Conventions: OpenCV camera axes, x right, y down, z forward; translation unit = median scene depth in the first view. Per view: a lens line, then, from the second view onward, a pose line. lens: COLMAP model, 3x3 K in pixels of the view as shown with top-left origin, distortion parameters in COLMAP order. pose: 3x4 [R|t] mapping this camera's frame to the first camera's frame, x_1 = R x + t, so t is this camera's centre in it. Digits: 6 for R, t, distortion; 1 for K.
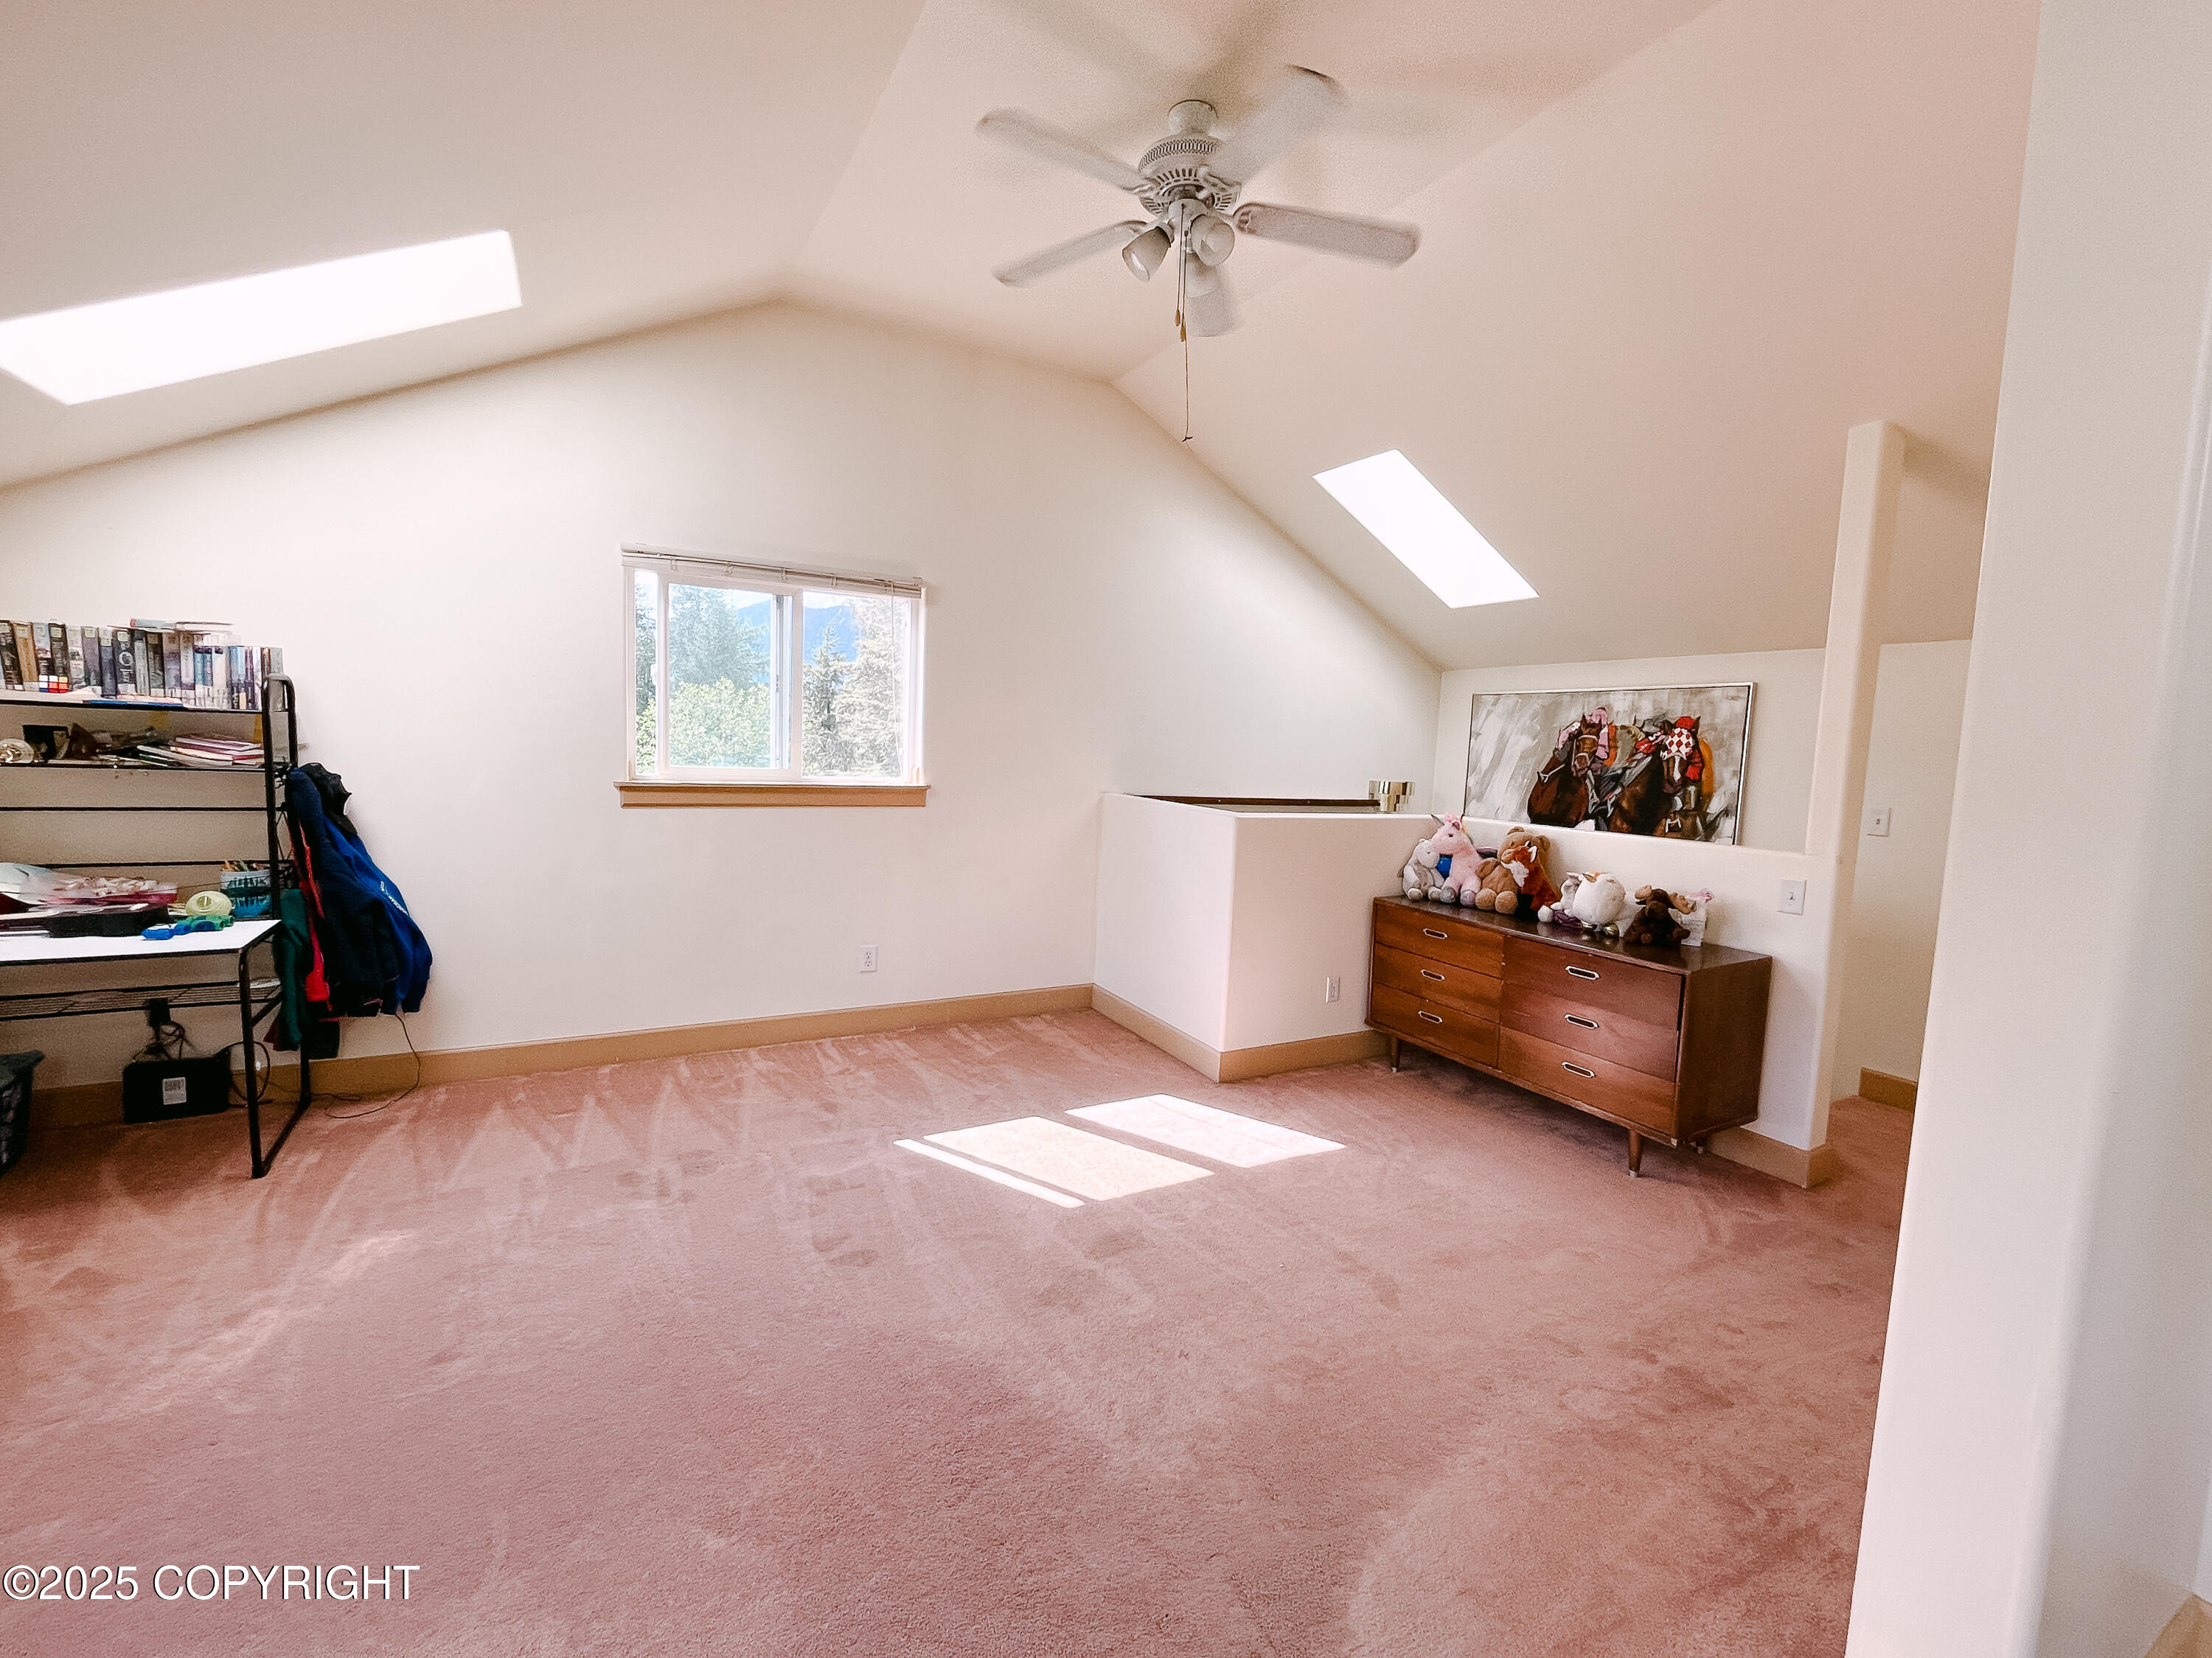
lens RADIAL K [[938.7, 0, 1110.5], [0, 938.7, 832.2], [0, 0, 1]] dist [-0.001243, -0.000628]
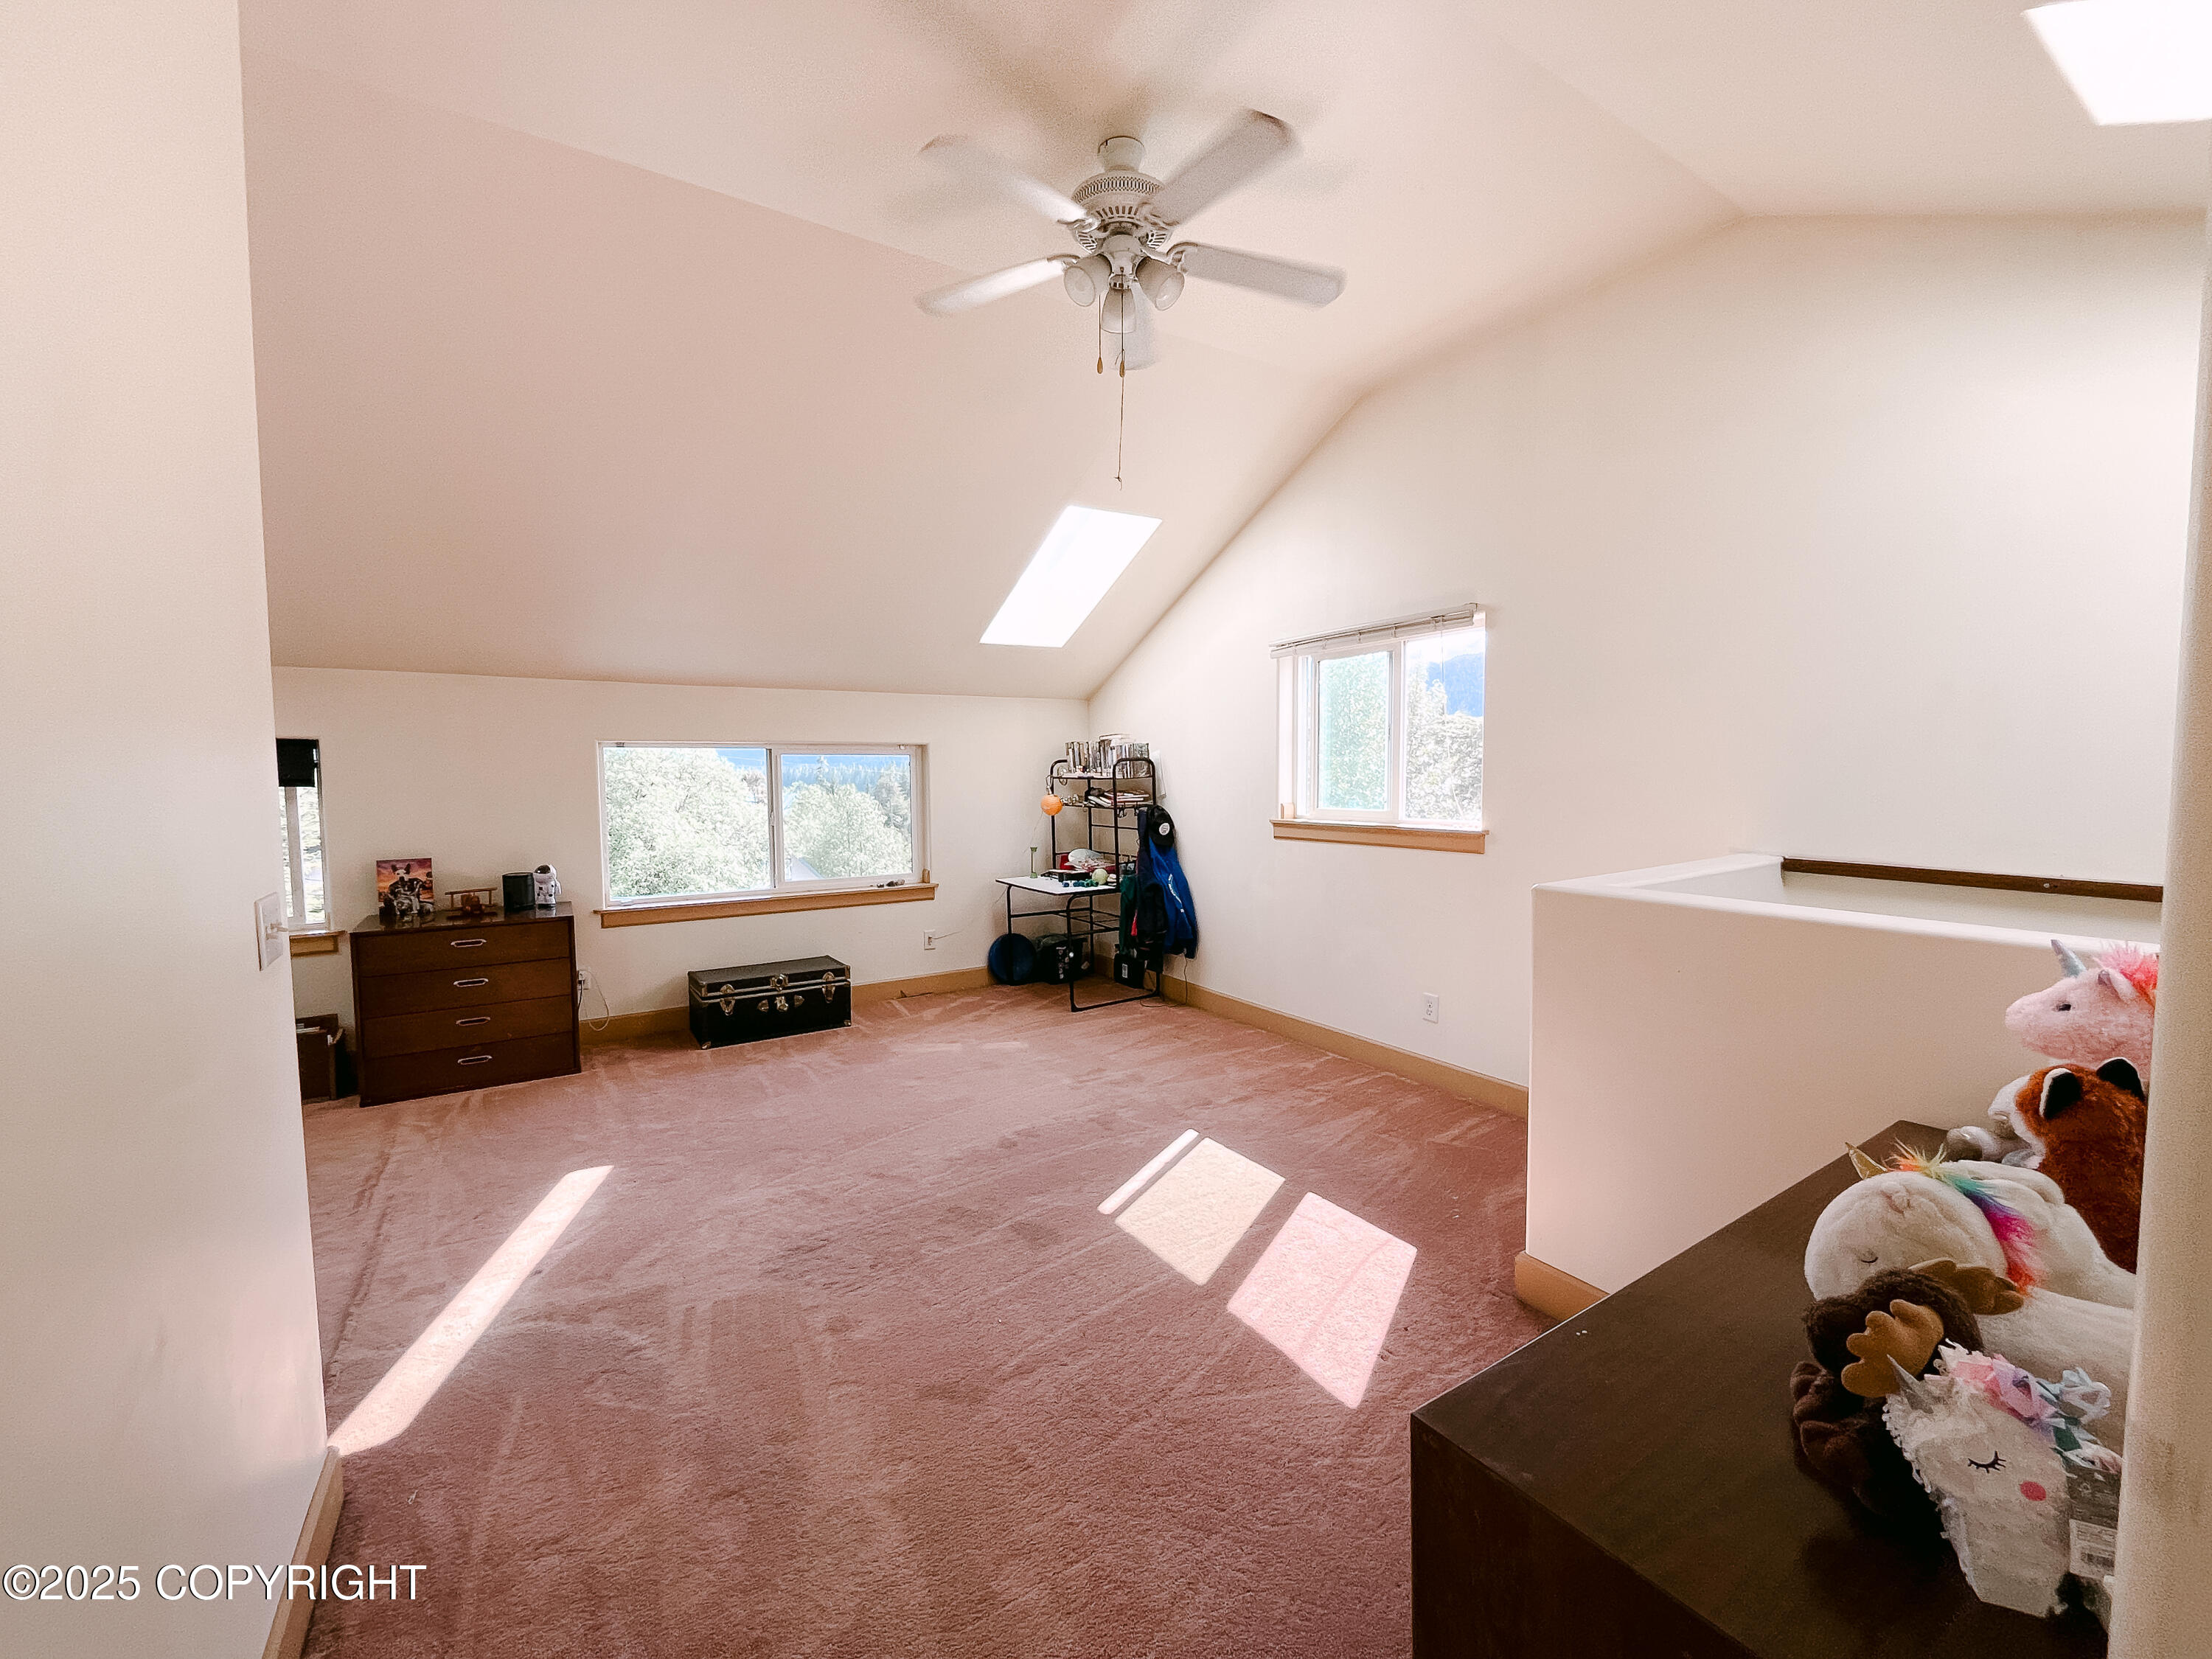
lens RADIAL K [[938.7, 0, 1110.5], [0, 938.7, 832.7], [0, 0, 1]] dist [-0.001243, -0.000628]
pose [[0.035213, 0.027691, -0.998996, 0.895332], [-0.075819, 0.996809, 0.024958, -0.056686], [0.996500, 0.074864, 0.037200, 0.809656]]
